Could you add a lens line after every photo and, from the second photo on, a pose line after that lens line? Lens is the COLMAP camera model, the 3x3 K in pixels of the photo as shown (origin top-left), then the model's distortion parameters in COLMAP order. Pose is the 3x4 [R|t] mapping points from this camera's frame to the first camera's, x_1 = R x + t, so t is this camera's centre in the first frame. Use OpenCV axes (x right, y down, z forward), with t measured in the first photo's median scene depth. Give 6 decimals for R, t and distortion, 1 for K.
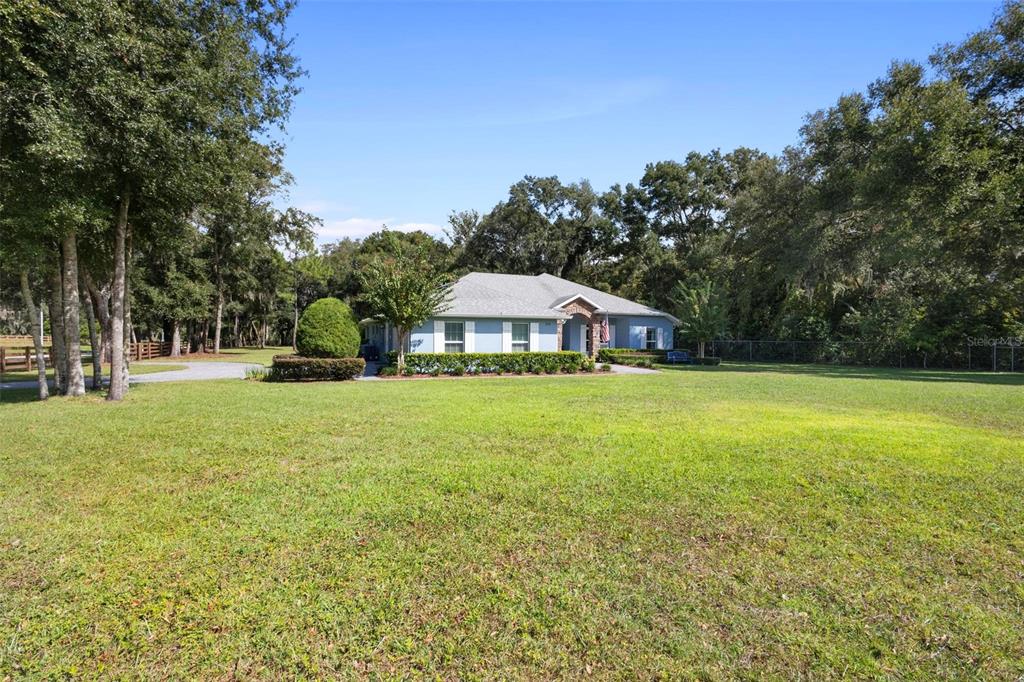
lens RADIAL K [[477.2, 0, 510.4], [0, 477.2, 331.2], [0, 0, 1]] dist [0.006024, 0.000574]
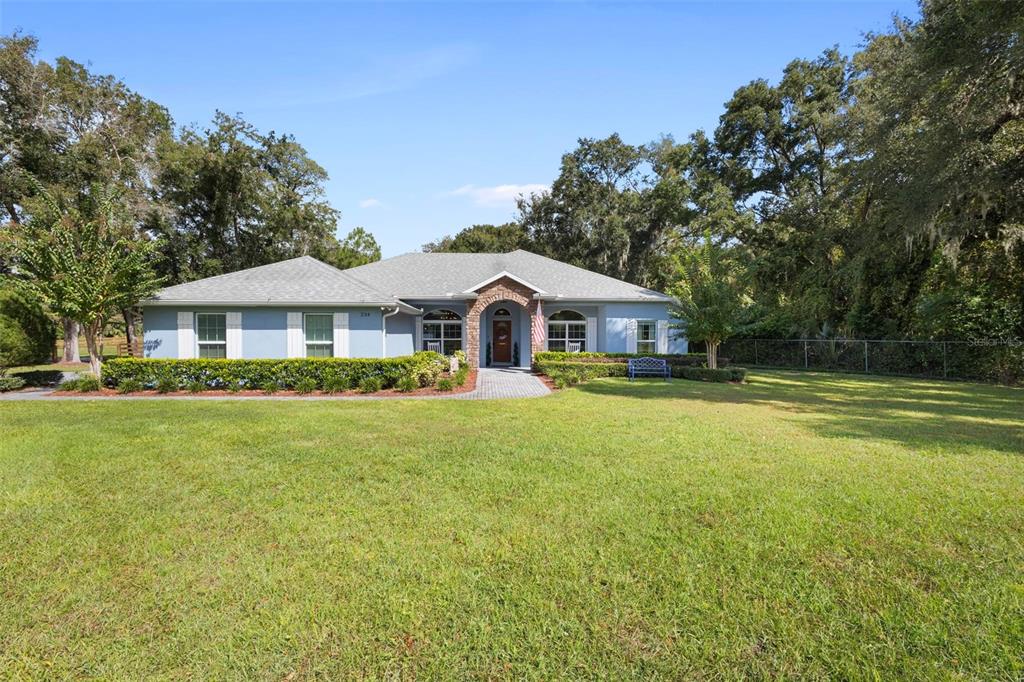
lens RADIAL K [[477.2, 0, 510.4], [0, 477.2, 331.2], [0, 0, 1]] dist [0.006024, 0.000574]
pose [[0.942263, -0.007744, -0.334783, 0.369434], [0.007814, 0.999969, -0.001137, 0.007247], [0.334782, -0.001545, 0.942294, 0.365149]]
